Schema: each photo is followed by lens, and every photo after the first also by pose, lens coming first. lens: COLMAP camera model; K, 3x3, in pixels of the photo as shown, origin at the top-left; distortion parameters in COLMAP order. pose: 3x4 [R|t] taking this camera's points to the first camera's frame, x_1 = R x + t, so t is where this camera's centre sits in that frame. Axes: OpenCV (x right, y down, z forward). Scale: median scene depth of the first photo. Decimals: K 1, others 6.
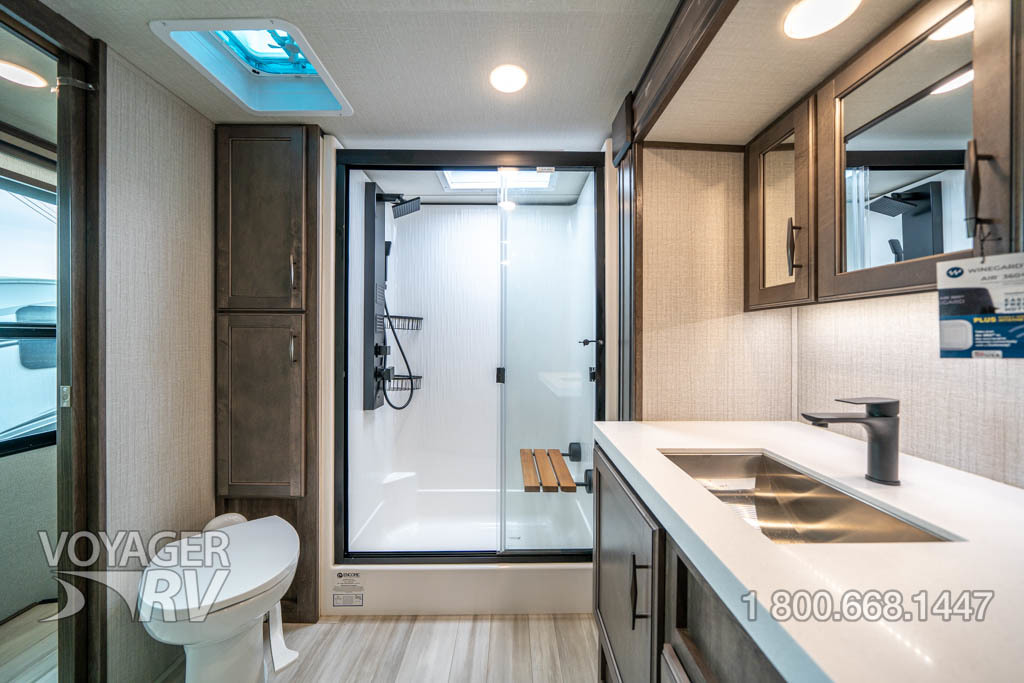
lens RADIAL K [[363.5, 0, 515.5], [0, 363.5, 342.6], [0, 0, 1]] dist [-0.002966, 0.000288]
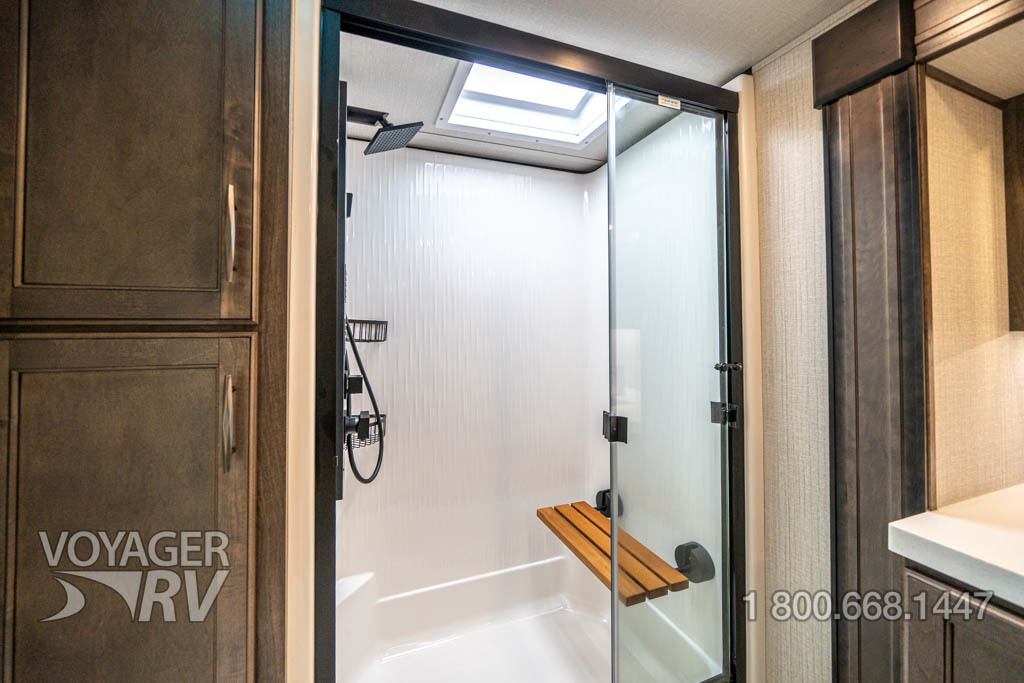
lens RADIAL K [[363.5, 0, 467.0], [0, 363.5, 319.5], [0, 0, 1]] dist [-0.002966, 0.000288]
pose [[0.947748, -0.000183, 0.319020, -0.386557], [0.008502, 0.999659, -0.024685, -0.064587], [-0.318907, 0.026108, 0.947426, 0.423567]]
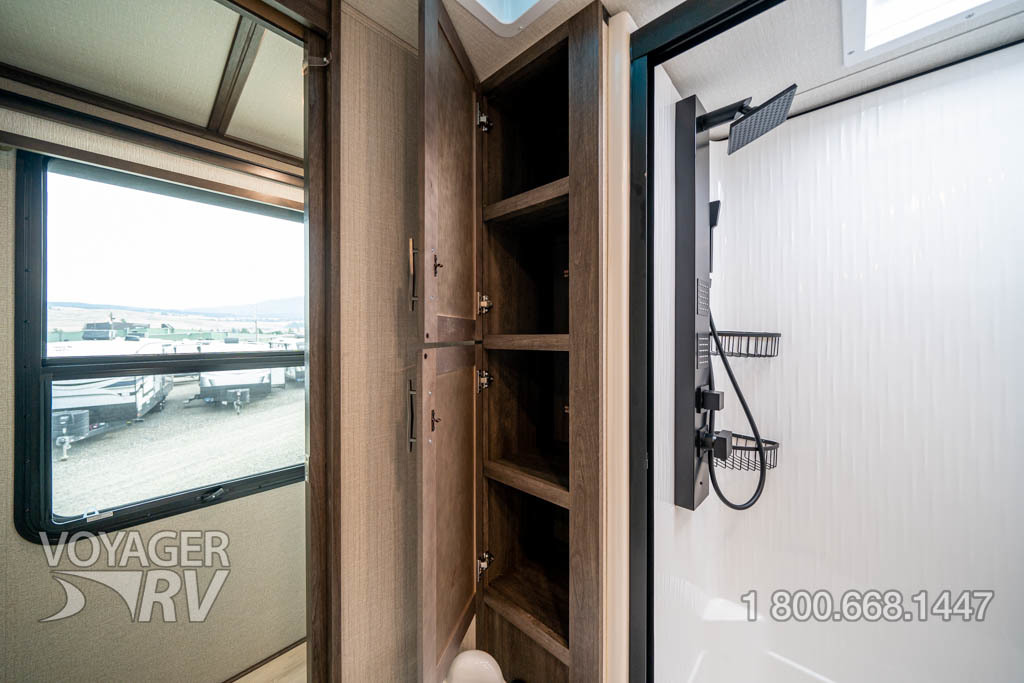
lens RADIAL K [[363.5, 0, 515.6], [0, 363.5, 336.0], [0, 0, 1]] dist [-0.002966, 0.000288]
pose [[0.738123, -0.006567, -0.674634, -0.217099], [0.002595, 0.999973, -0.006896, -0.073316], [0.674661, 0.003339, 0.738120, 0.411104]]
